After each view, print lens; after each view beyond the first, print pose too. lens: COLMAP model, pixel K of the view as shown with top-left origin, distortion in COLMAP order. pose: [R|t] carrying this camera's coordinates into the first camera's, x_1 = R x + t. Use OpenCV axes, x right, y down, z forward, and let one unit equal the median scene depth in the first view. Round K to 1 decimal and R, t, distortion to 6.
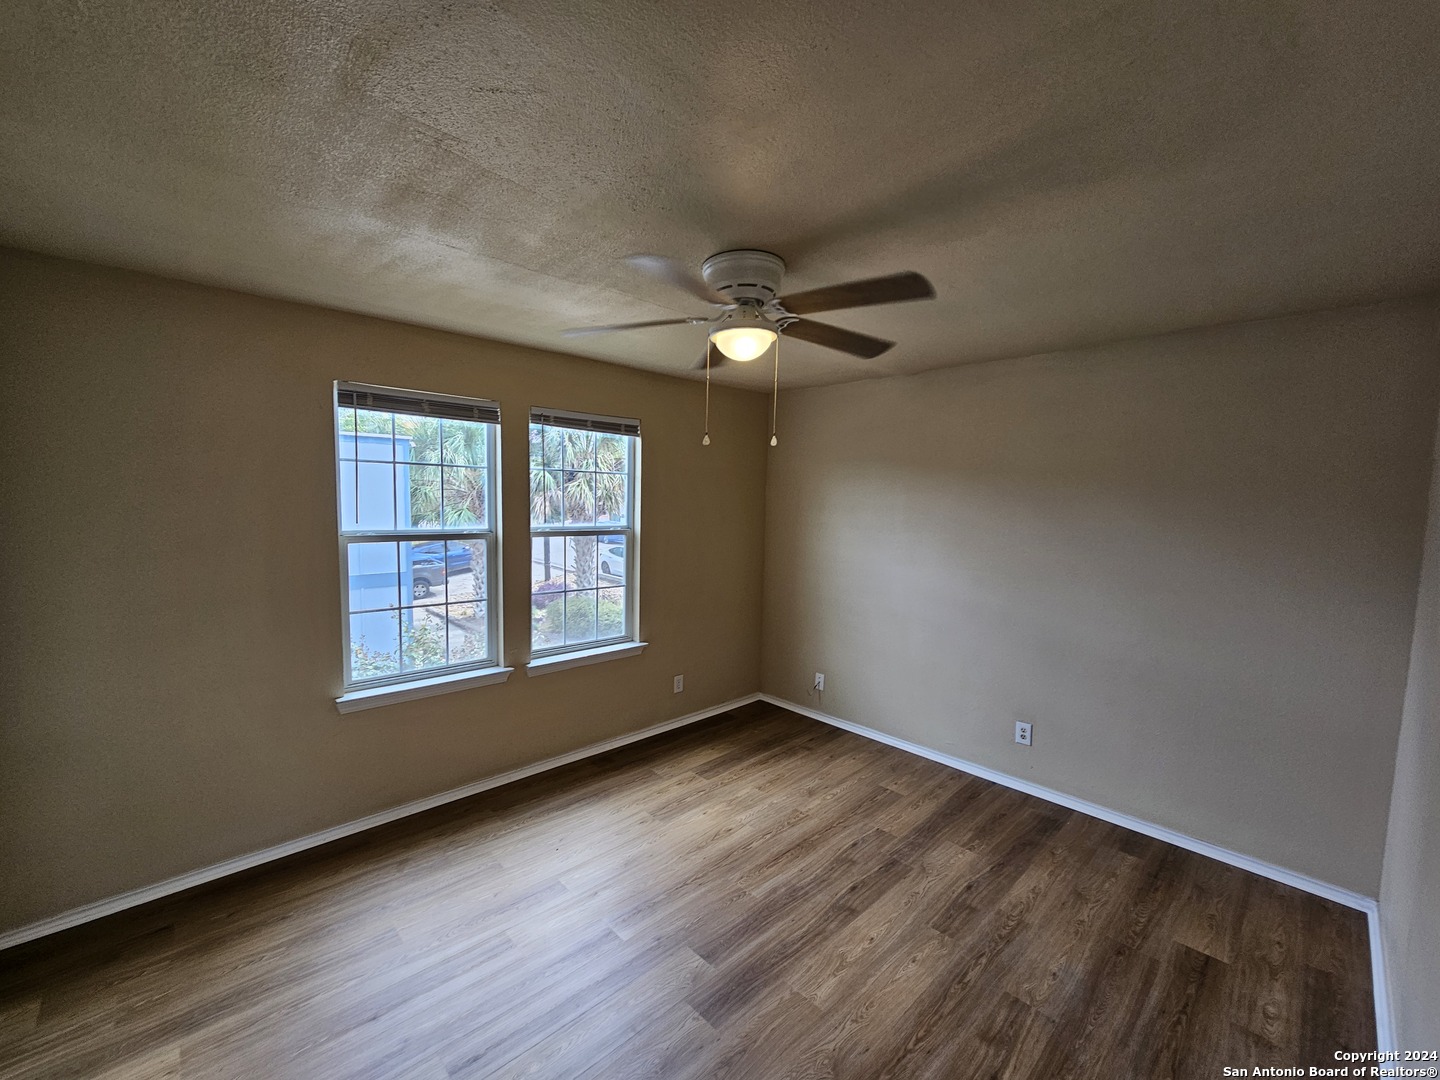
lens RADIAL K [[583.4, 0, 718.3], [0, 583.4, 540.0], [0, 0, 1]] dist [0.001309, -0.000190]
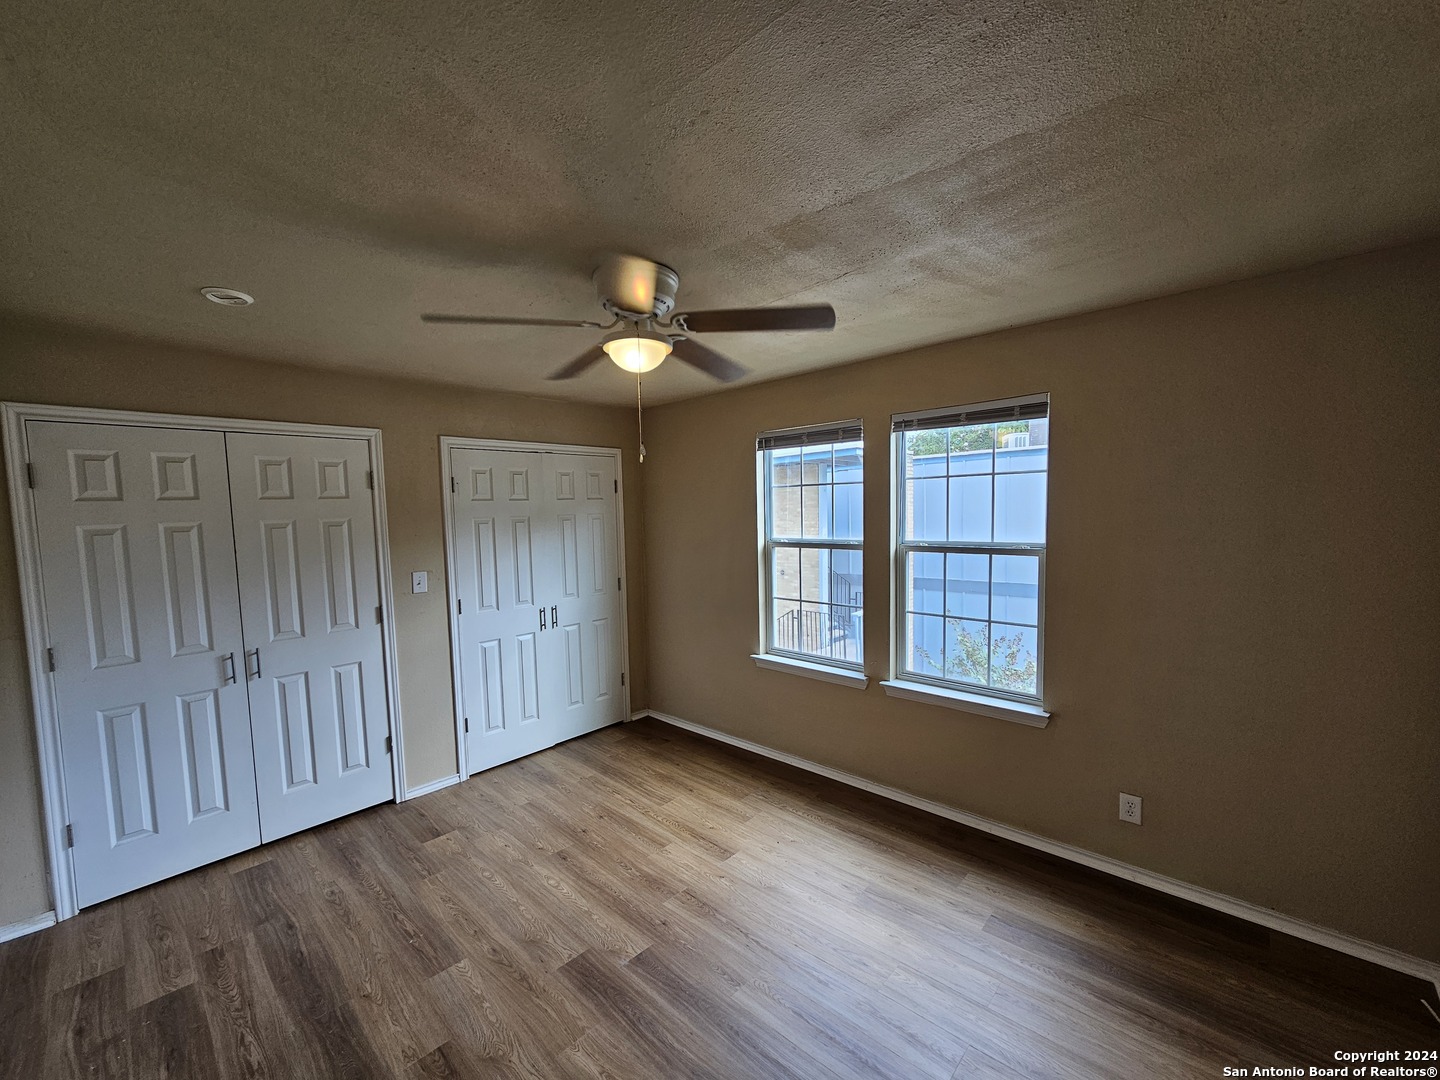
lens RADIAL K [[580.8, 0, 714.8], [0, 580.8, 544.6], [0, 0, 1]] dist [-0.002672, -0.001212]
pose [[0.067365, 0.035609, -0.997093, 0.629689], [-0.049208, 0.998265, 0.032326, -0.032503], [0.996514, 0.046888, 0.069000, 0.661371]]
